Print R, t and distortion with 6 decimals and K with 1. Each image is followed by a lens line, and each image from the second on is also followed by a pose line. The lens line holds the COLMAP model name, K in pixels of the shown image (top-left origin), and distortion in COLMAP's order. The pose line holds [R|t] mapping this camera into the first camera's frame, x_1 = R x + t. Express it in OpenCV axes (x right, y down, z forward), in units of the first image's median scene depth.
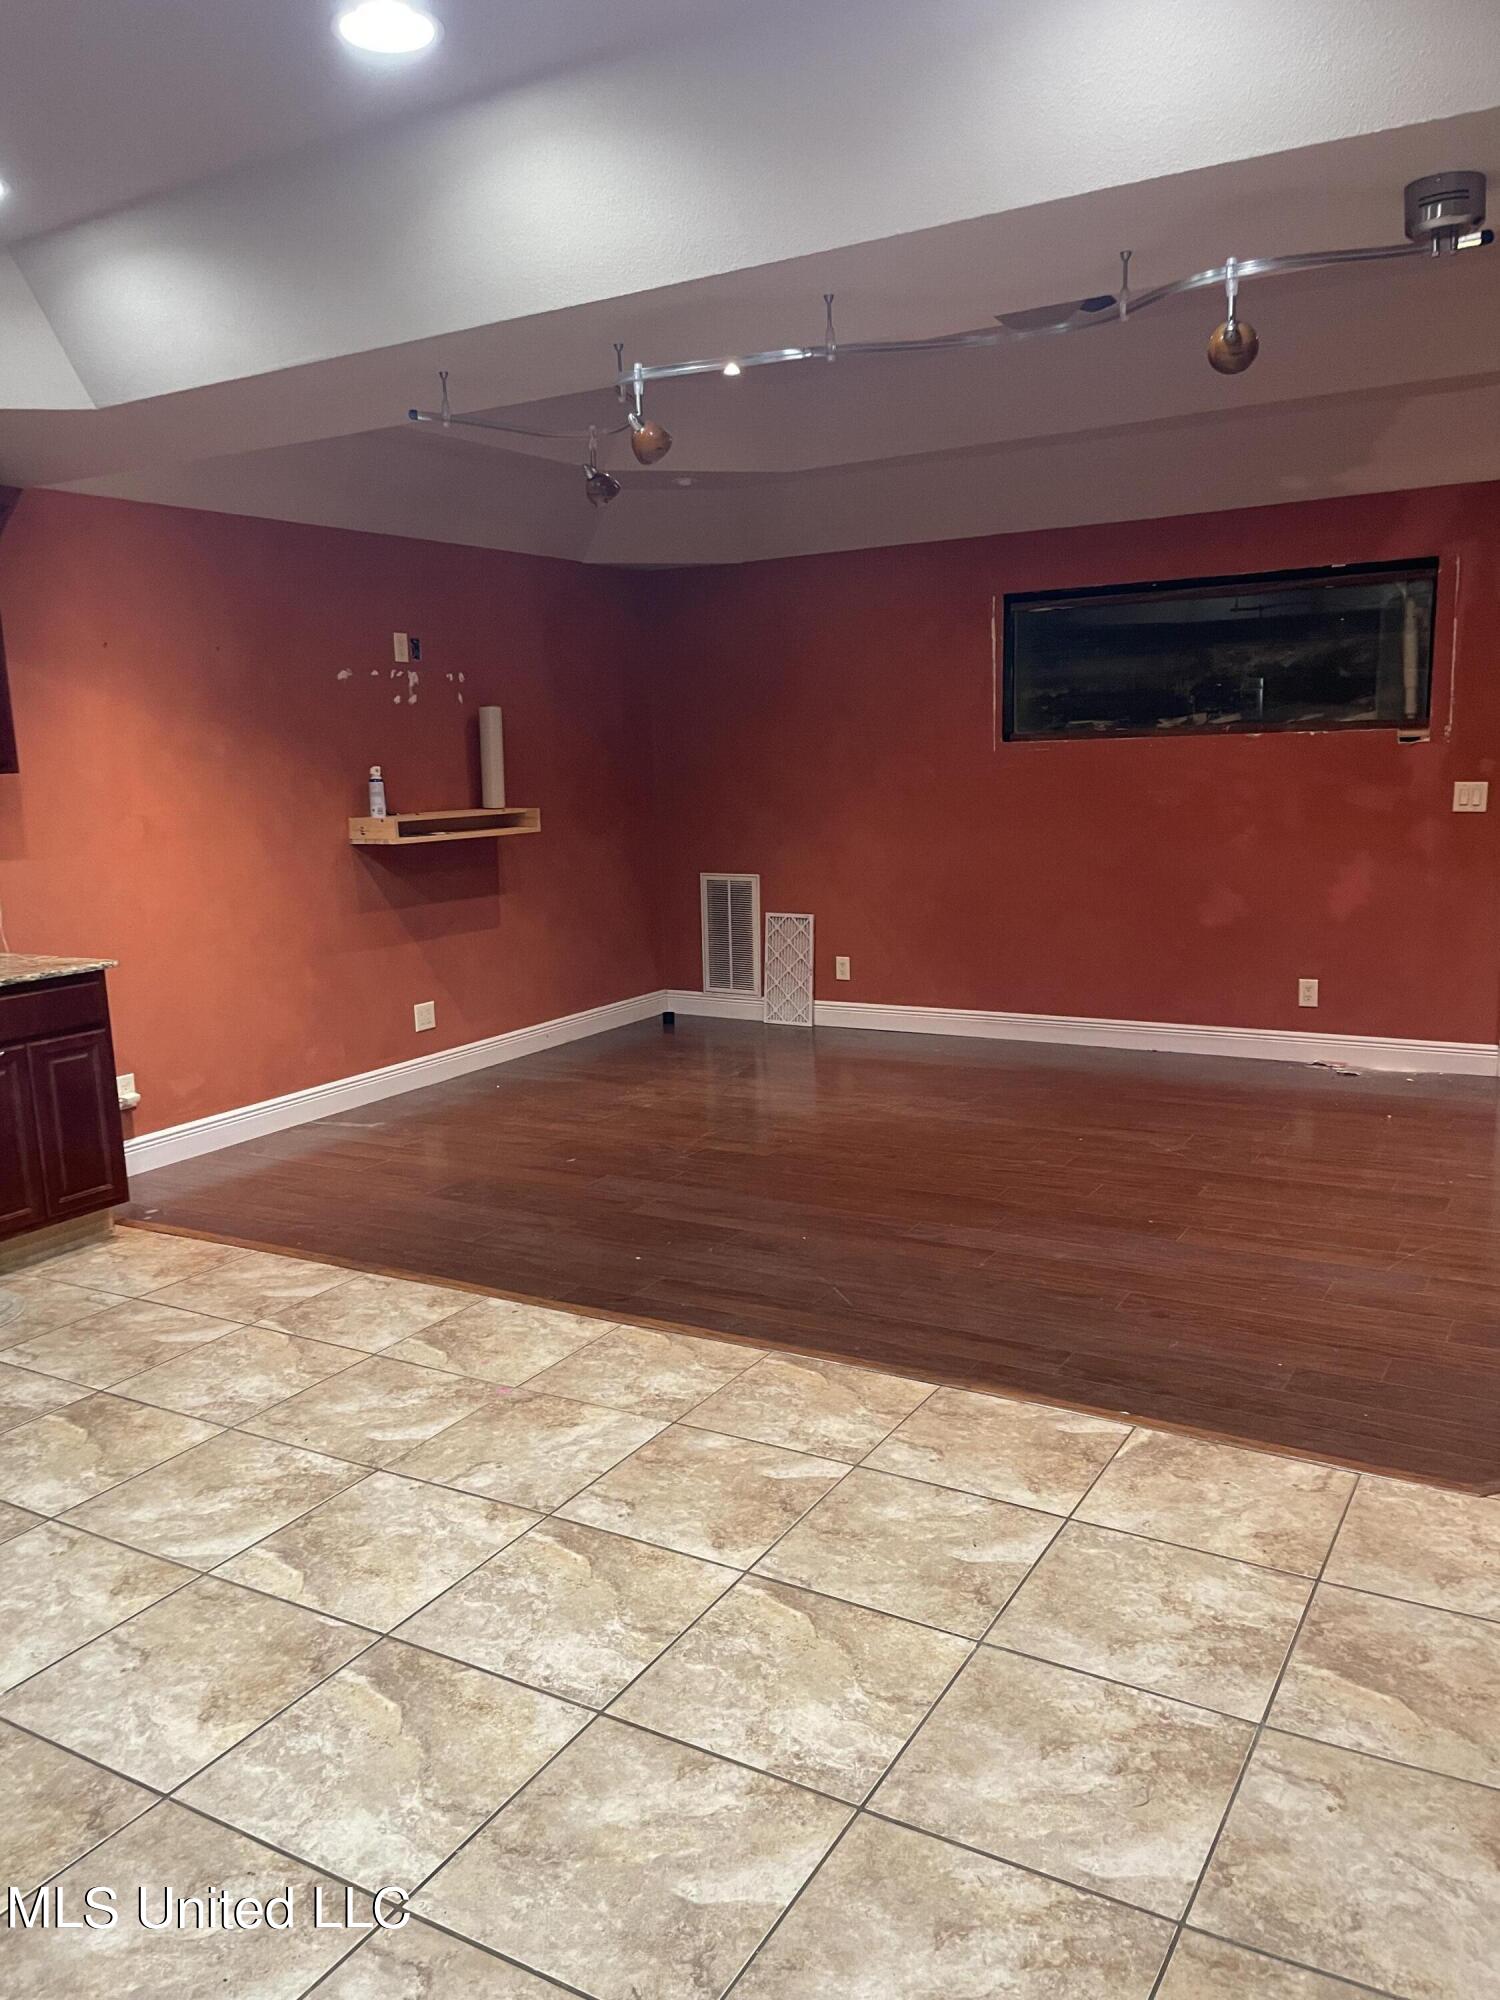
lens RADIAL K [[1522.6, 0, 750.0], [0, 1522.6, 1000.0], [0, 0, 1]] dist [0.058259, -0.005103]
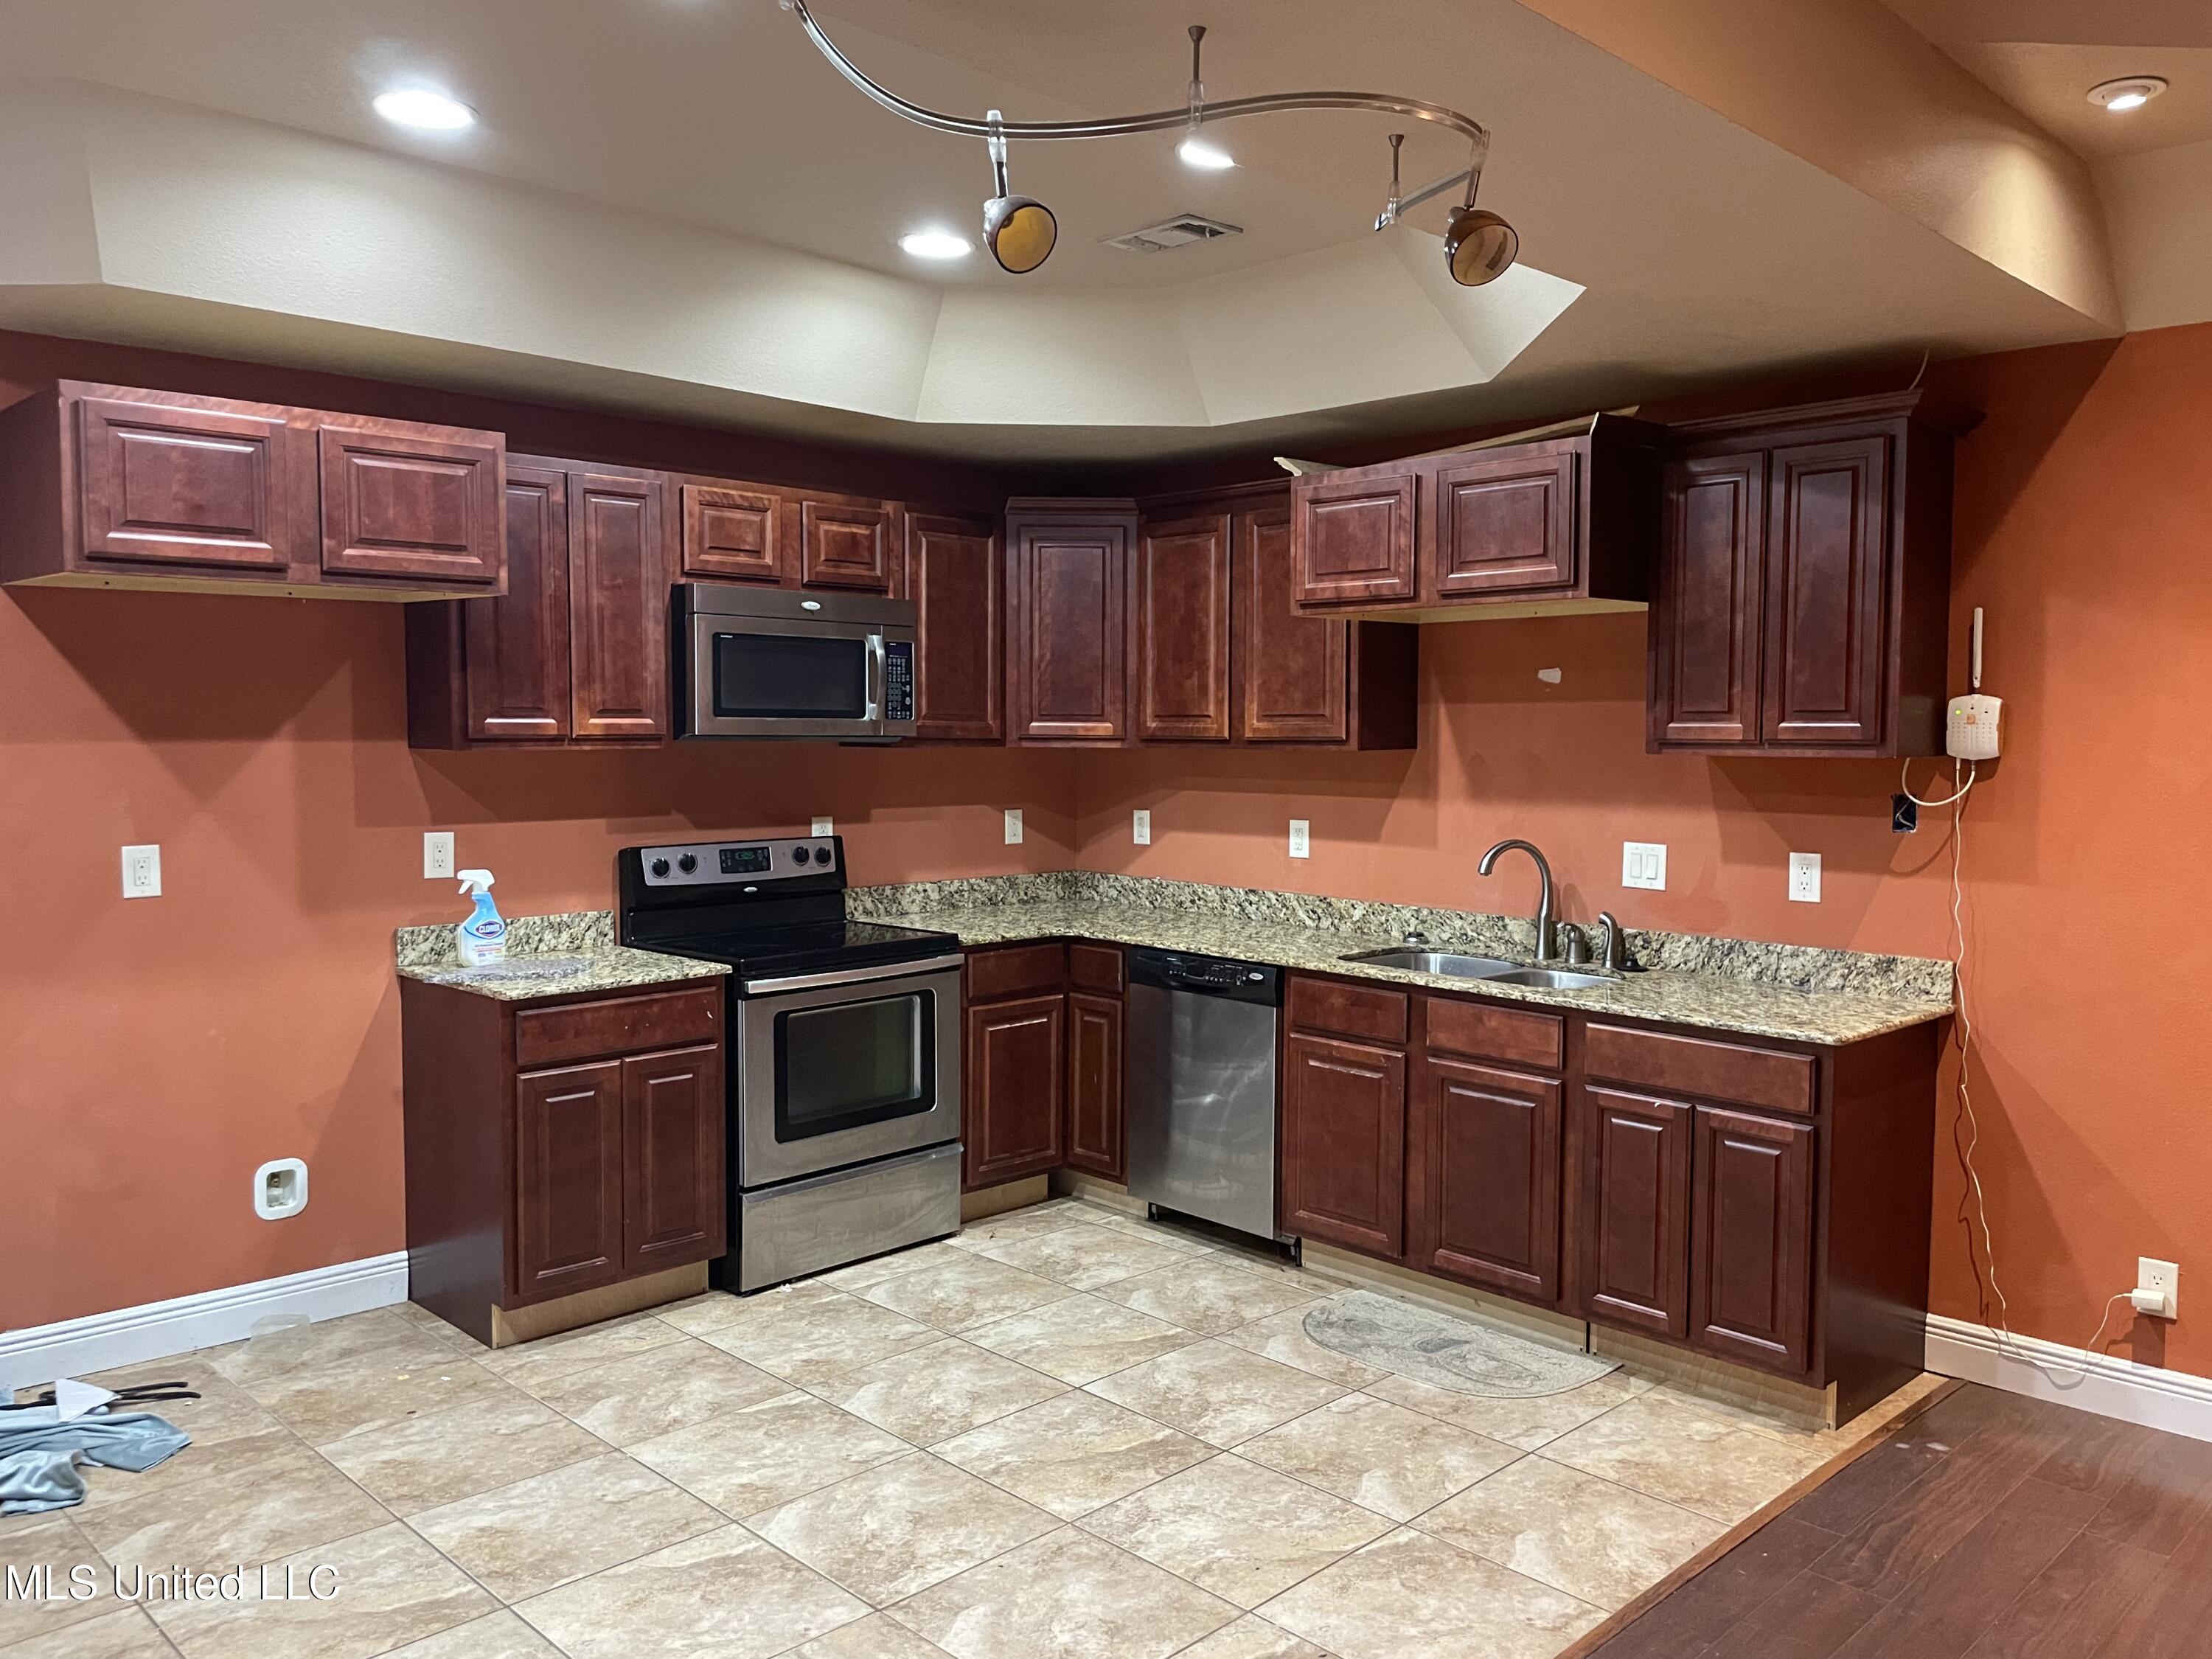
lens RADIAL K [[1684.0, 0, 1106.0], [0, 1684.0, 829.5], [0, 0, 1]] dist [0.058259, -0.005103]
pose [[-0.269229, 0.091708, -0.958700, 0.507339], [-0.150669, 0.979188, 0.135980, -0.221552], [0.951217, 0.181056, -0.249809, 1.145463]]
